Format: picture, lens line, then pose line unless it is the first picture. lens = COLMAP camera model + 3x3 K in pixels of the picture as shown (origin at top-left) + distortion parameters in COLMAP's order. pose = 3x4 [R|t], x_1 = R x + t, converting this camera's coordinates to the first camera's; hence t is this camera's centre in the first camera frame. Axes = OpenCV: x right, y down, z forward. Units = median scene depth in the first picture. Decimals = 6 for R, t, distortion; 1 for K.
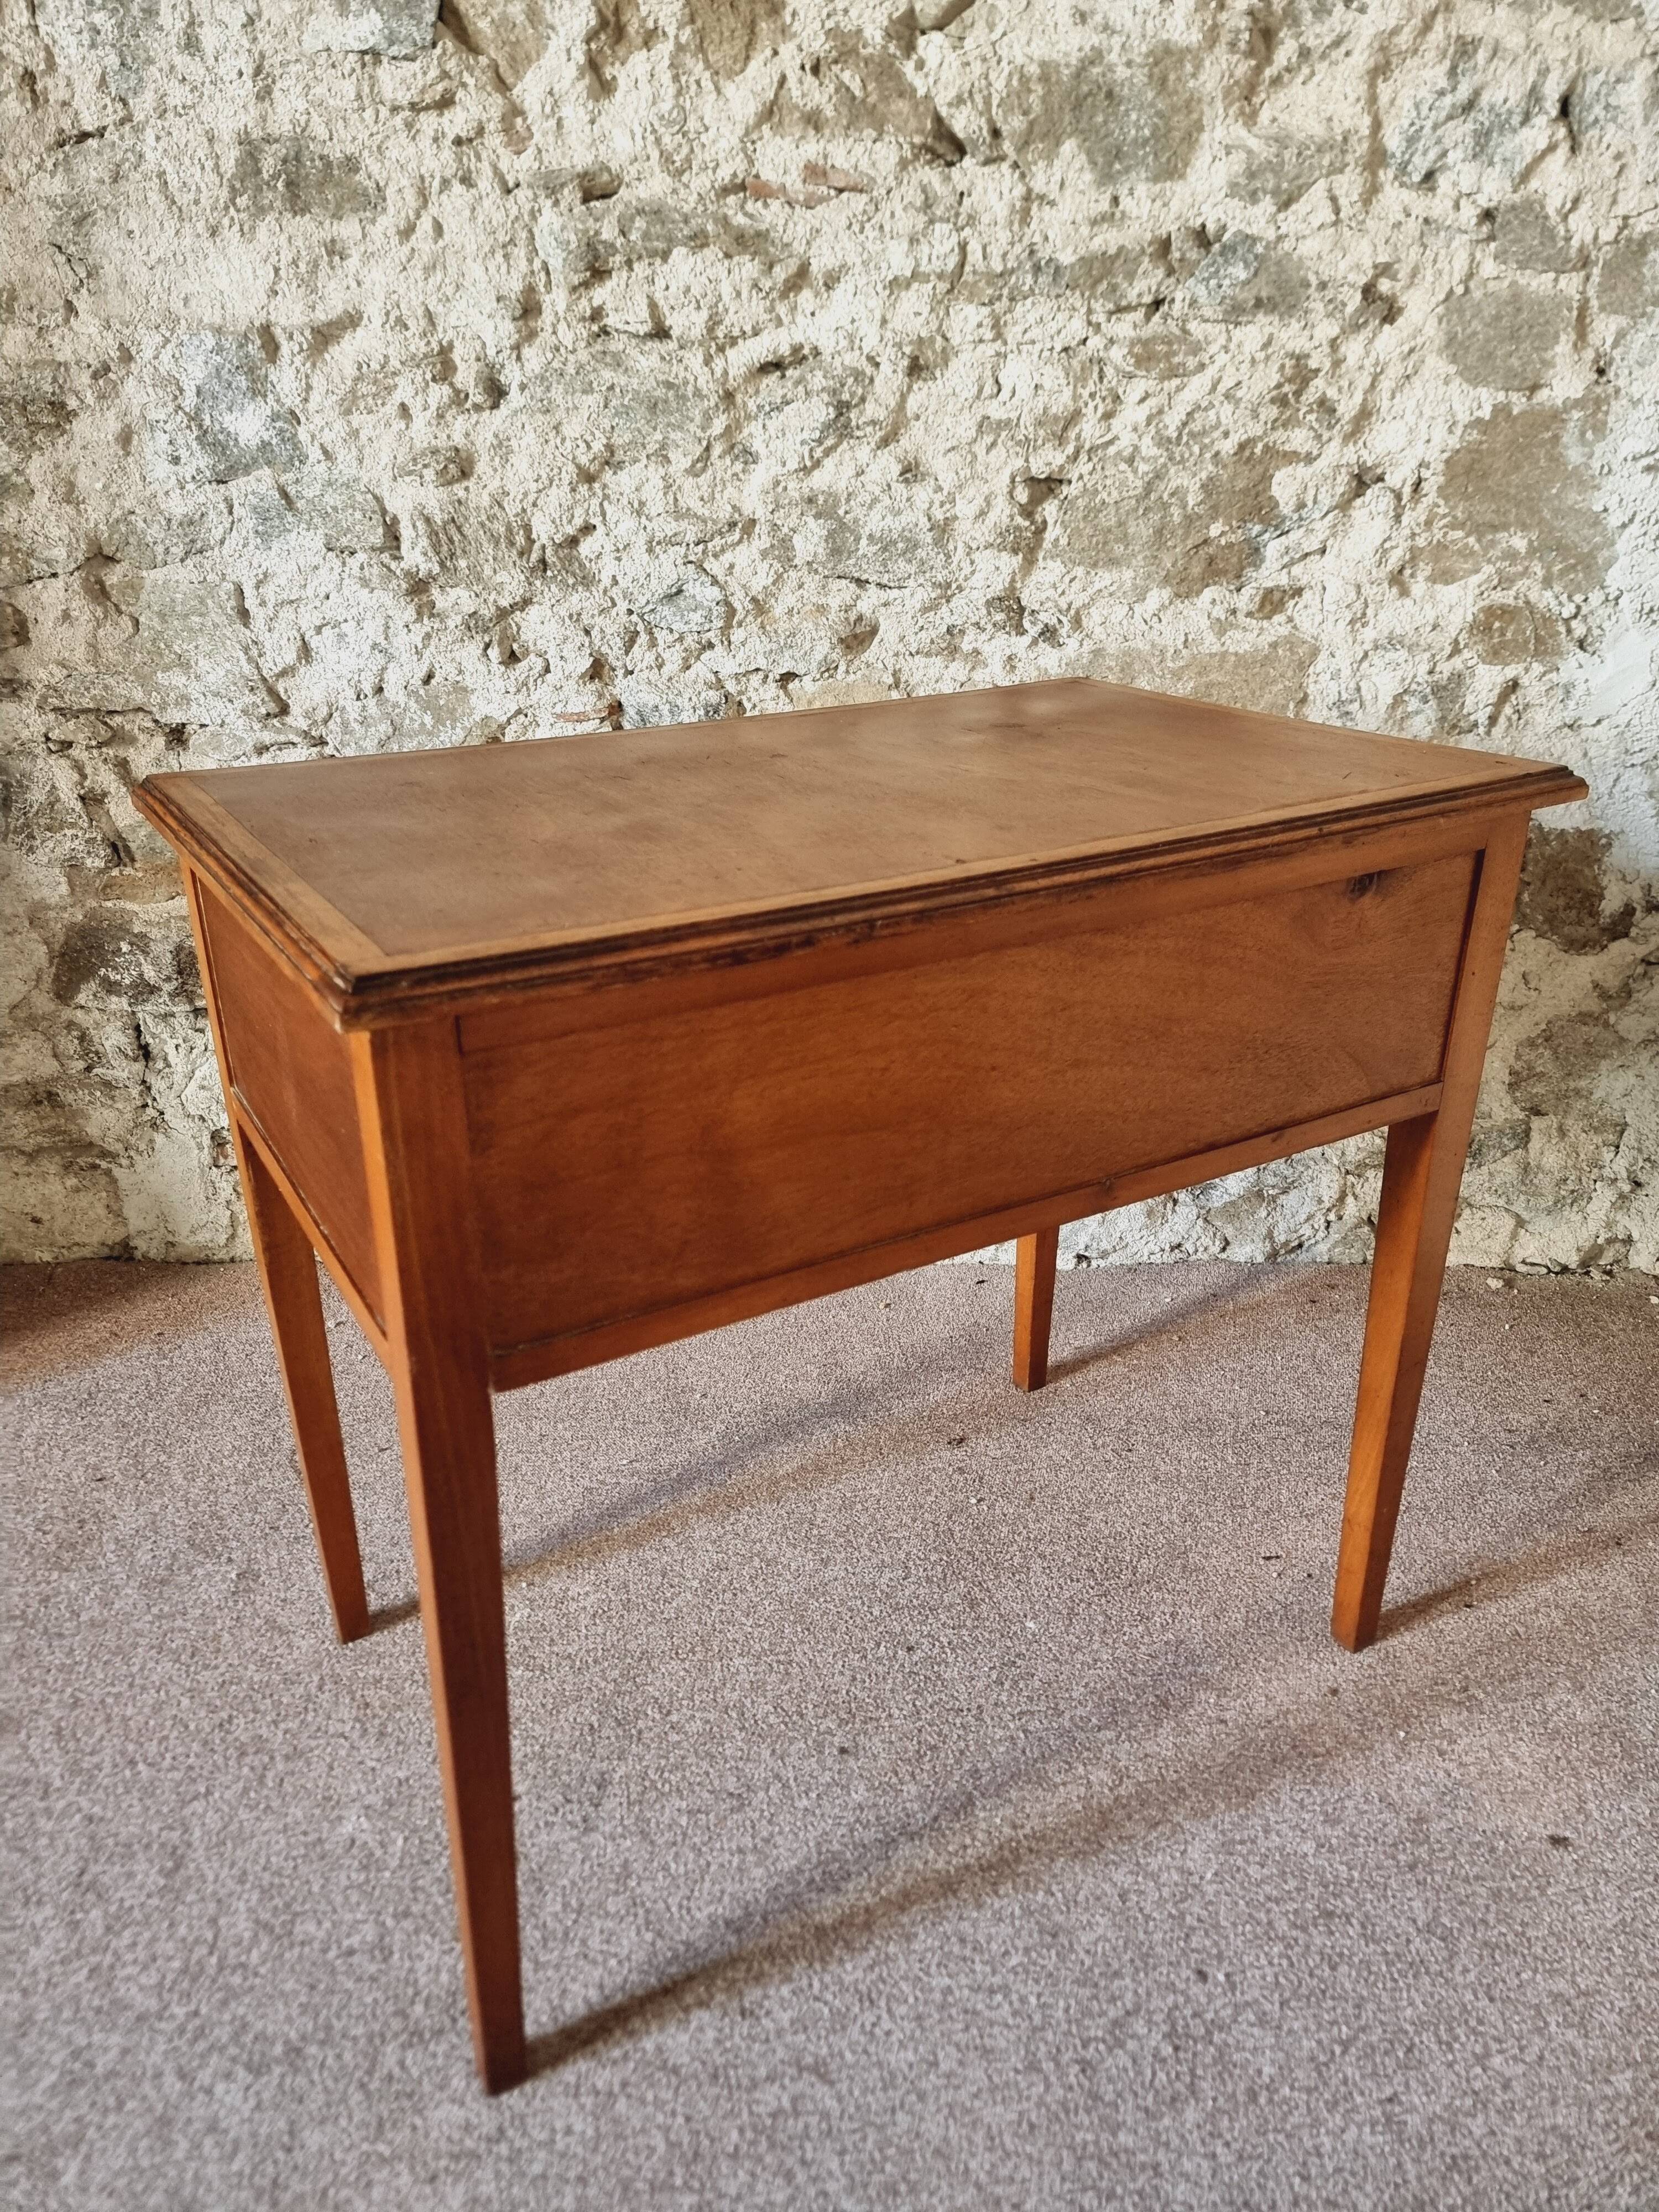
lens RADIAL K [[1527.2, 0, 797.5], [0, 1527.2, 1120.1], [0, 0, 1]] dist [0.061405, -0.055203]
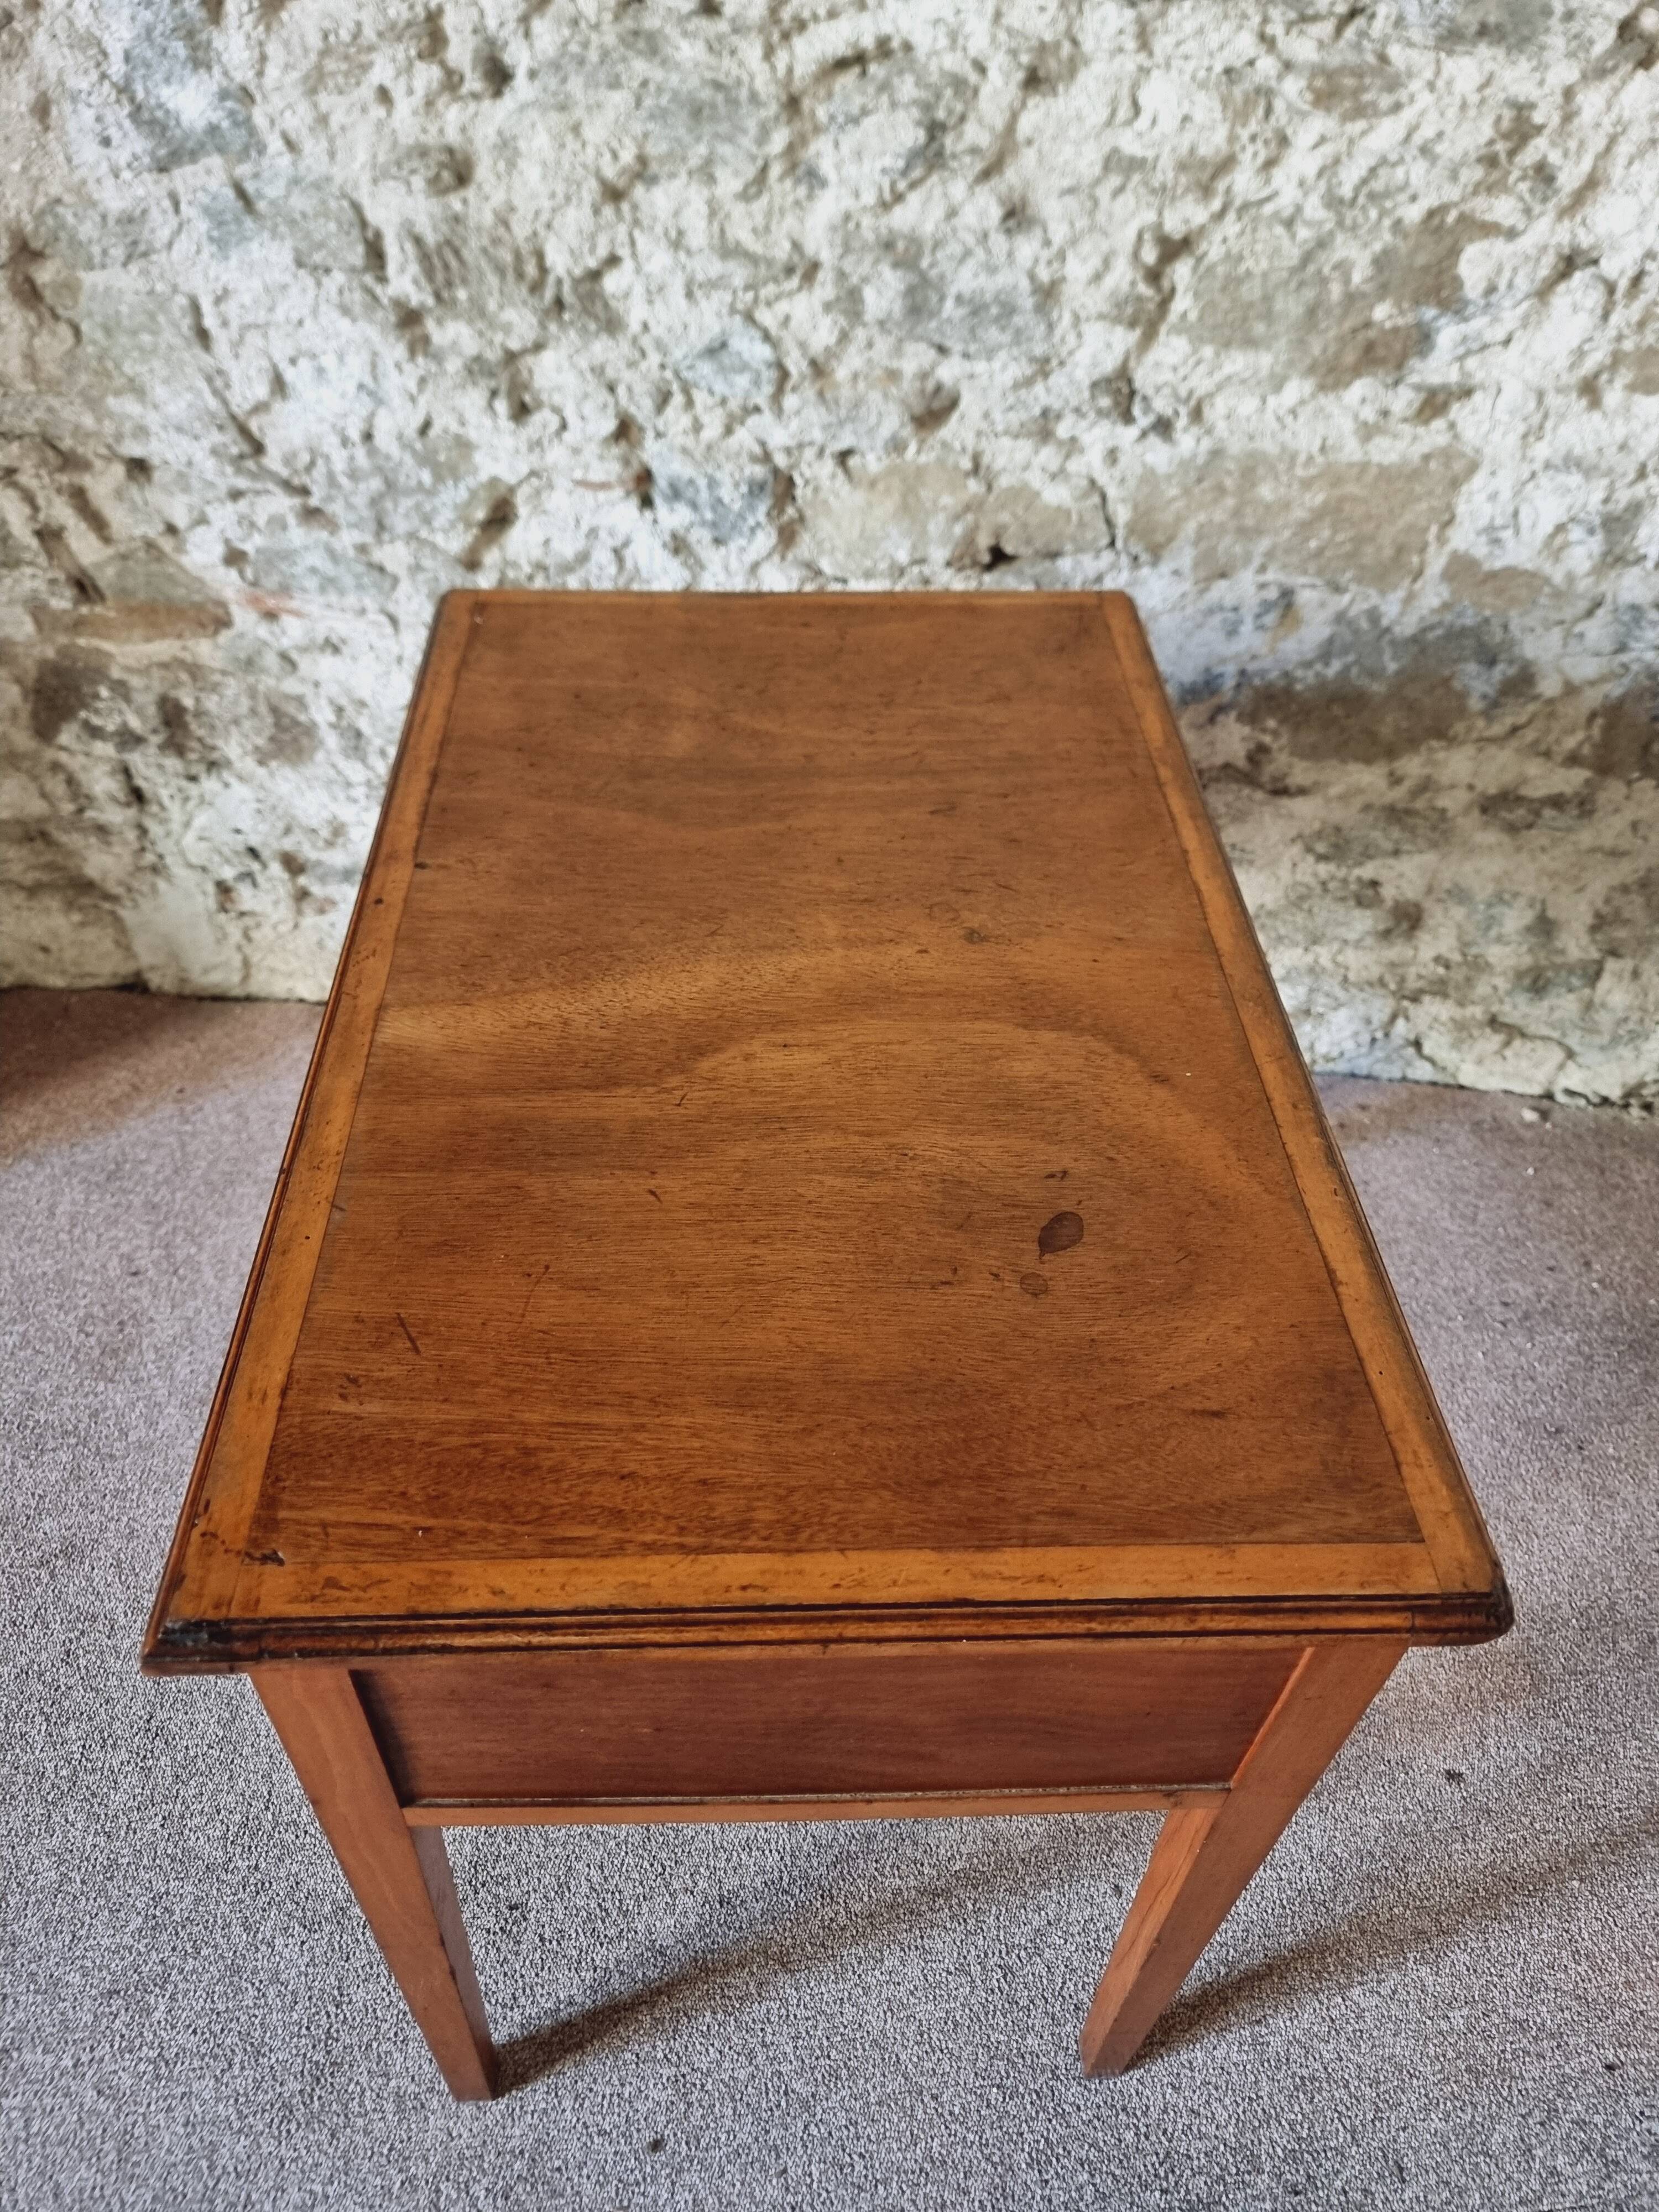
lens RADIAL K [[1549.9, 0, 817.8], [0, 1549.9, 1111.4], [0, 0, 1]] dist [0.054787, -0.056860]
pose [[0.998050, 0.062323, -0.003516, 0.002973], [-0.057094, 0.934177, 0.352212, -0.272206], [0.025235, -0.351324, 0.935914, 0.070258]]
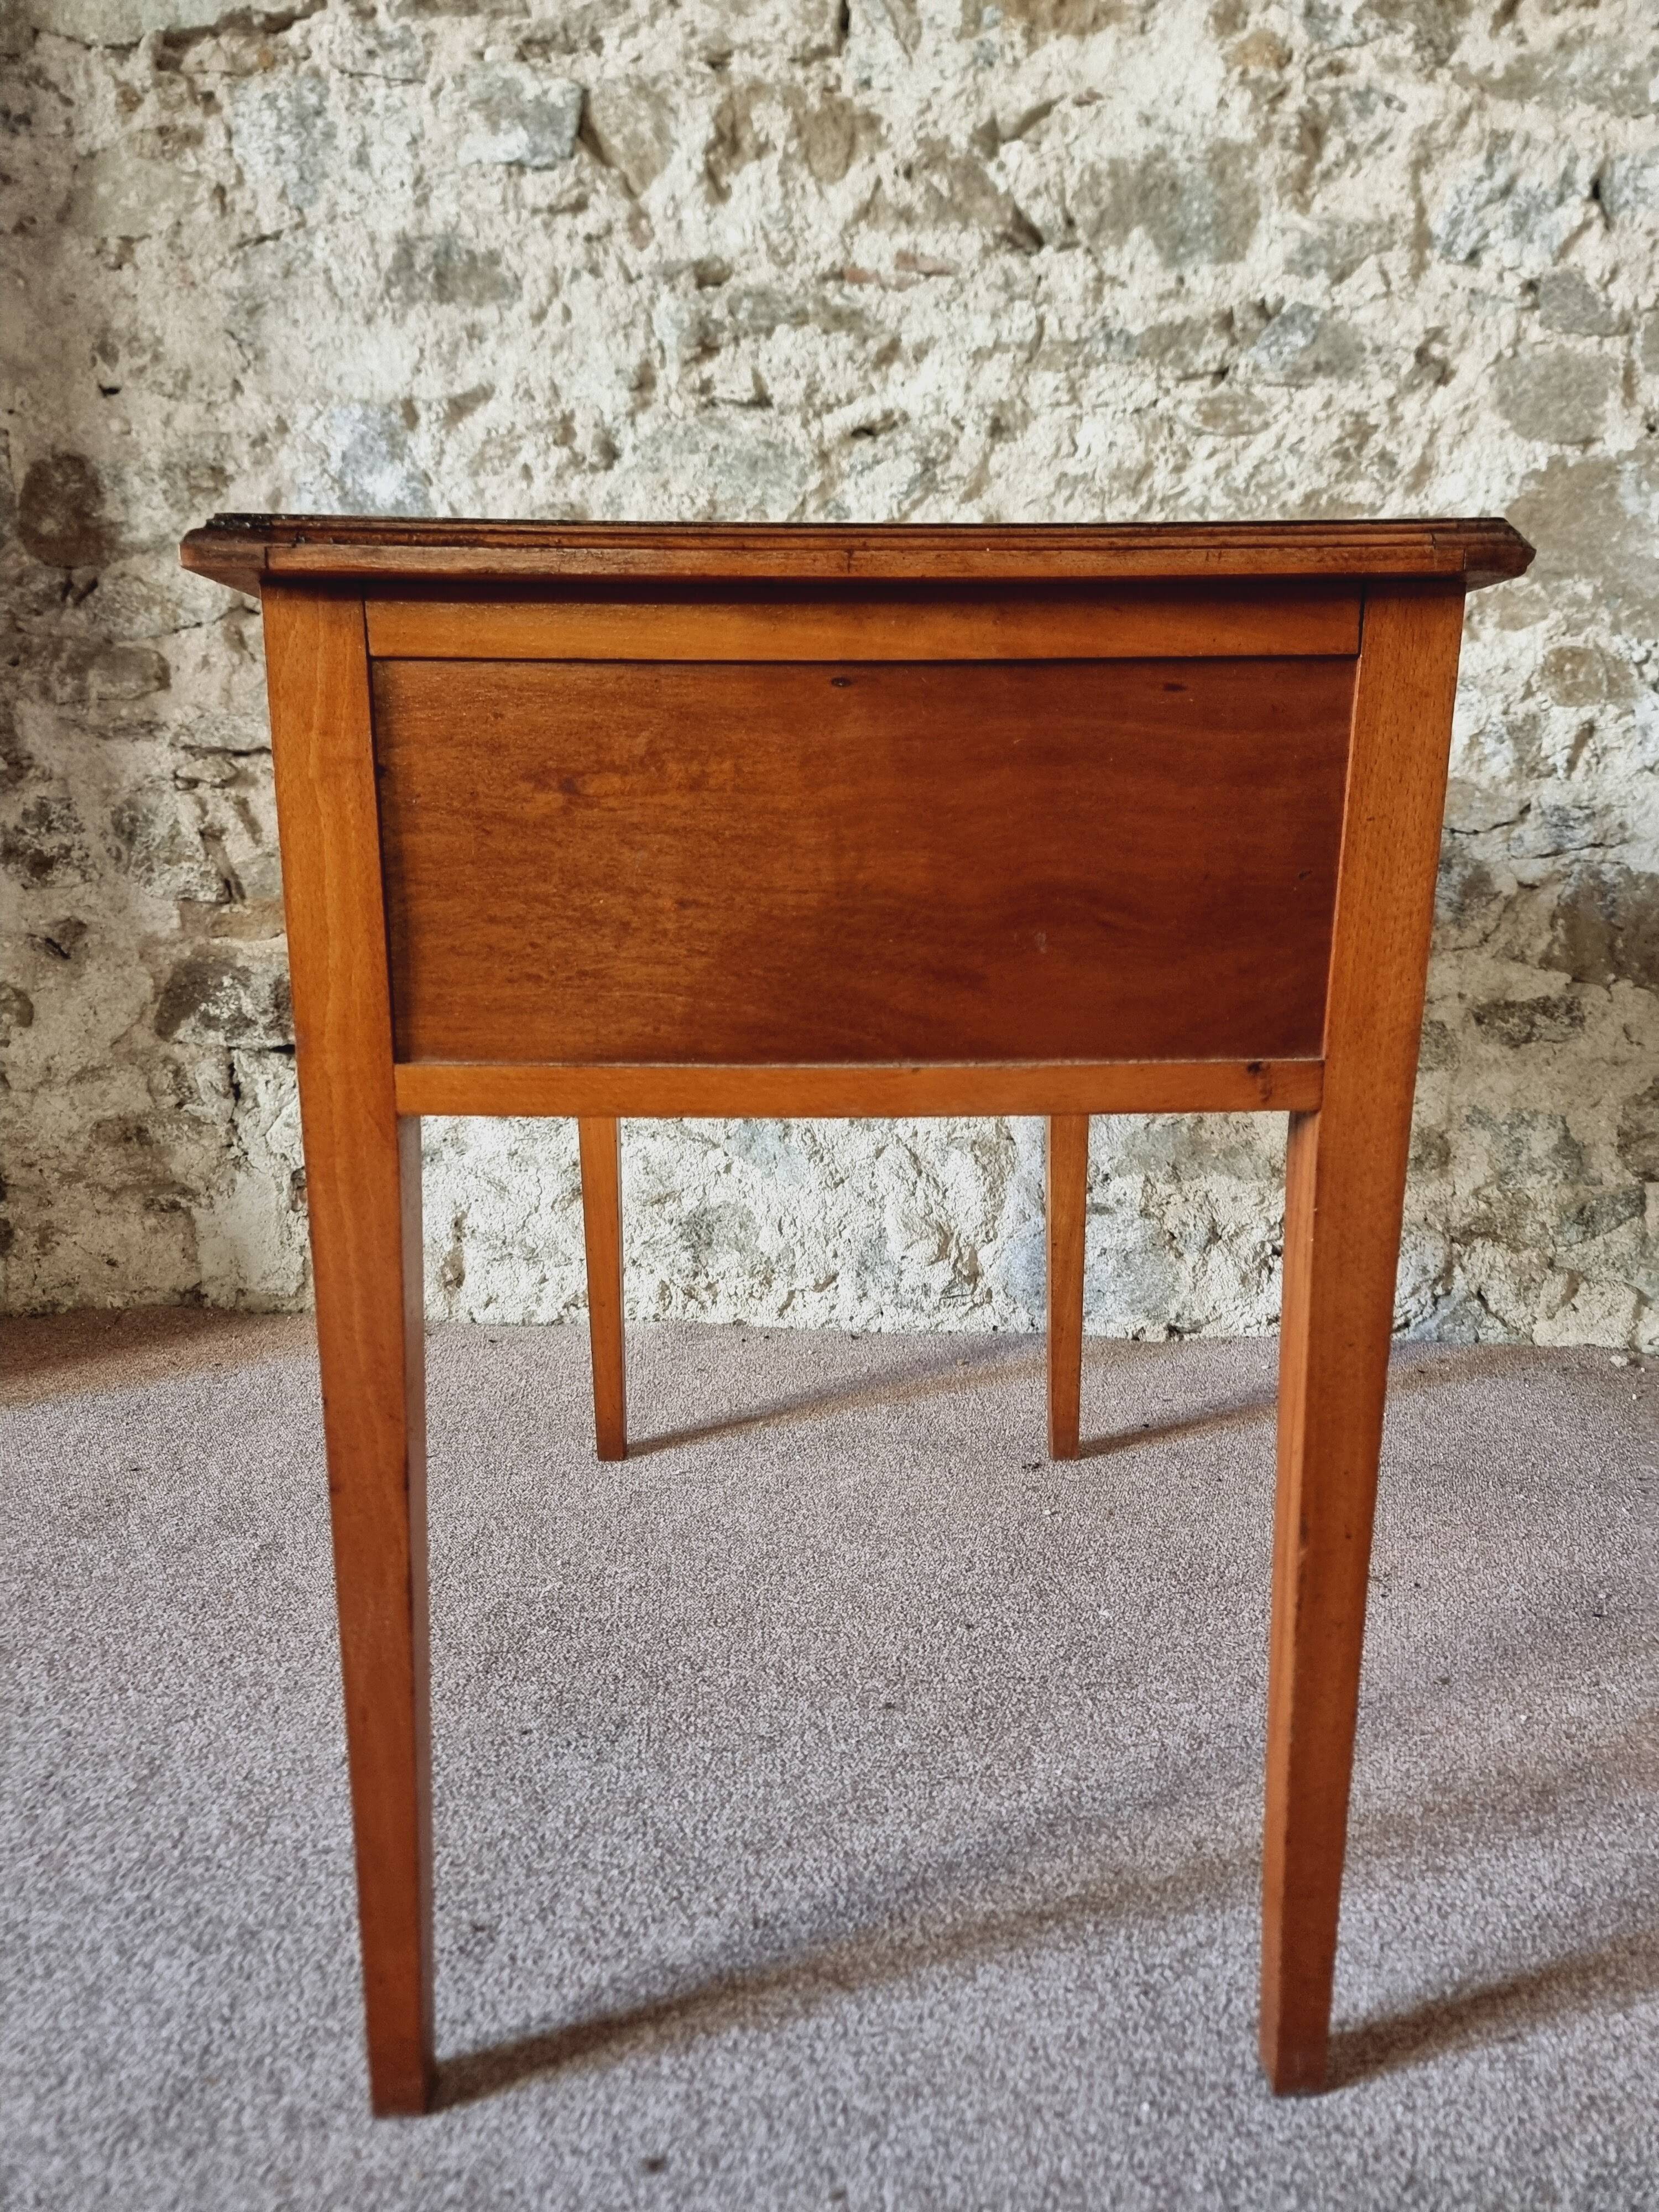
lens RADIAL K [[1533.4, 0, 836.0], [0, 1533.4, 1125.2], [0, 0, 1]] dist [0.057296, -0.052487]
pose [[0.998327, 0.020650, -0.054007, 0.032352], [-0.031053, 0.979397, -0.199543, 0.206595], [0.048773, 0.200887, 0.978400, 0.035632]]
